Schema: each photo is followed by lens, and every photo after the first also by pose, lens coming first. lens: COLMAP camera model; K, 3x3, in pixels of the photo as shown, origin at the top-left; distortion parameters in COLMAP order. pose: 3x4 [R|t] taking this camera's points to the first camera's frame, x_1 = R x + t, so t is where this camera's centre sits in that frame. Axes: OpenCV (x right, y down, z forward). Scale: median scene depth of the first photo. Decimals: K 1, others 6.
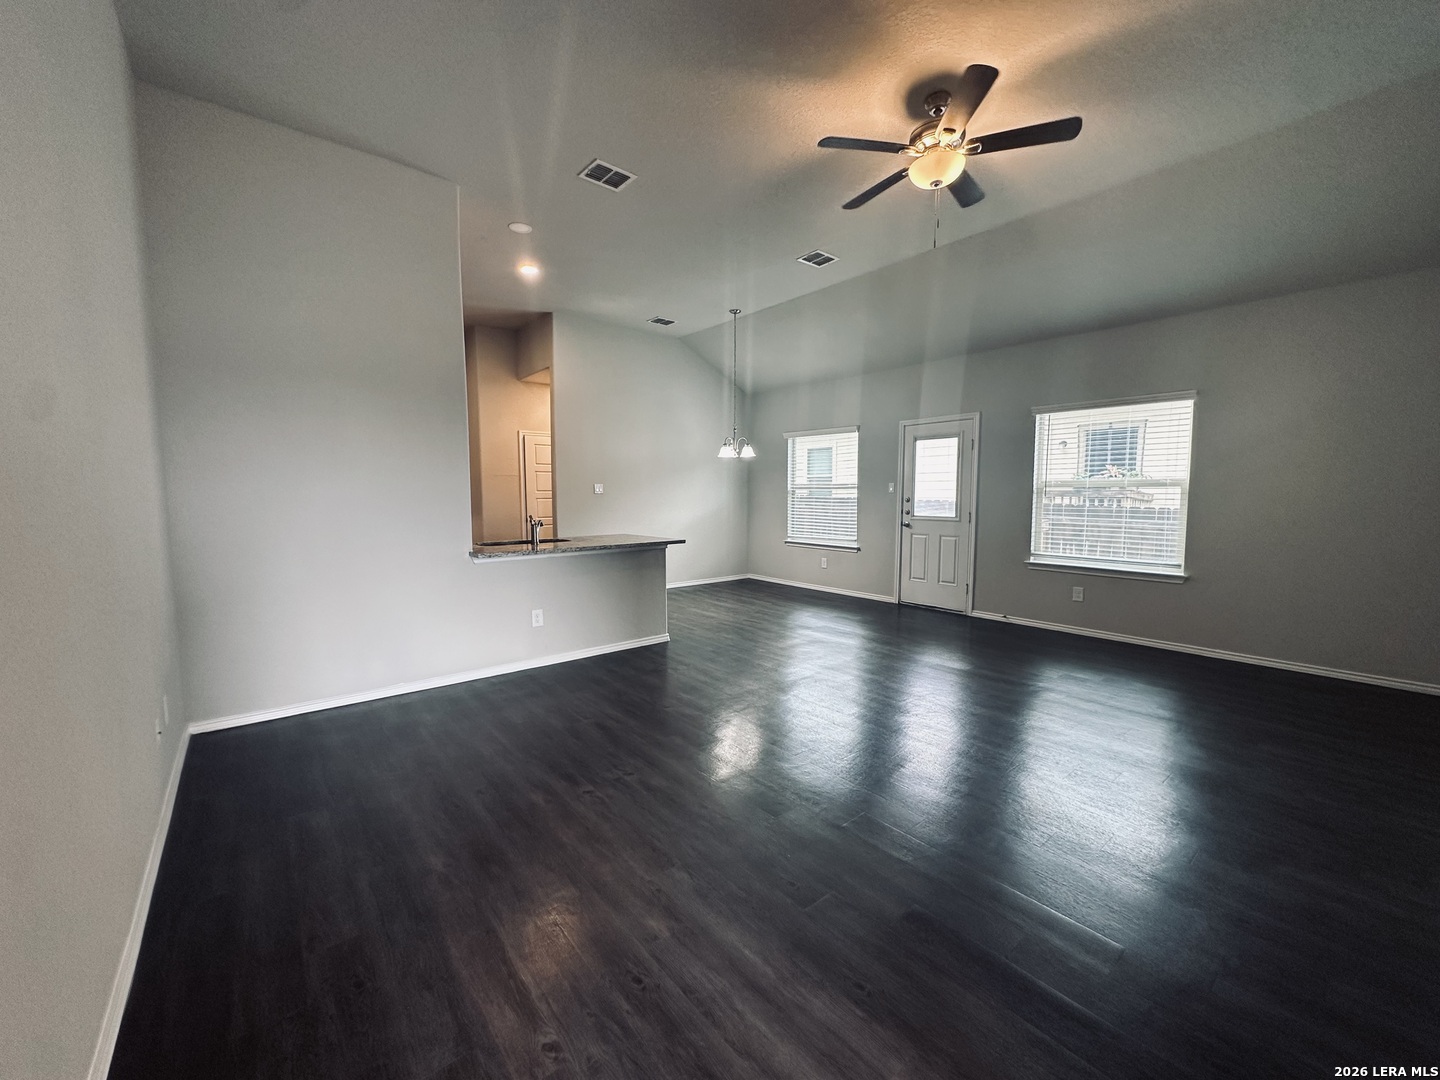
lens RADIAL K [[576.2, 0, 721.1], [0, 576.2, 541.0], [0, 0, 1]] dist [-0.001091, 0.000120]
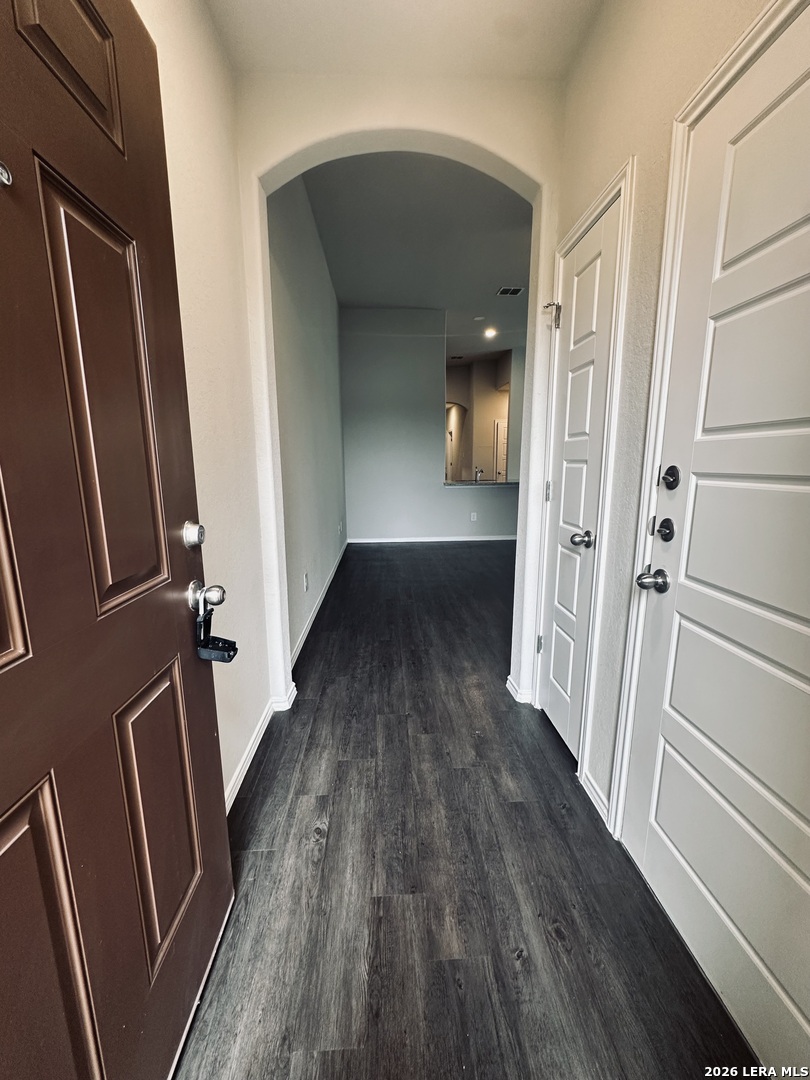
lens RADIAL K [[432.2, 0, 408.1], [0, 432.2, 542.0], [0, 0, 1]] dist [-0.001091, 0.000120]
pose [[0.813175, 0.107763, -0.571957, 0.373996], [-0.048382, 0.991824, 0.118085, 0.049375], [0.580006, -0.068352, 0.811740, -0.379661]]
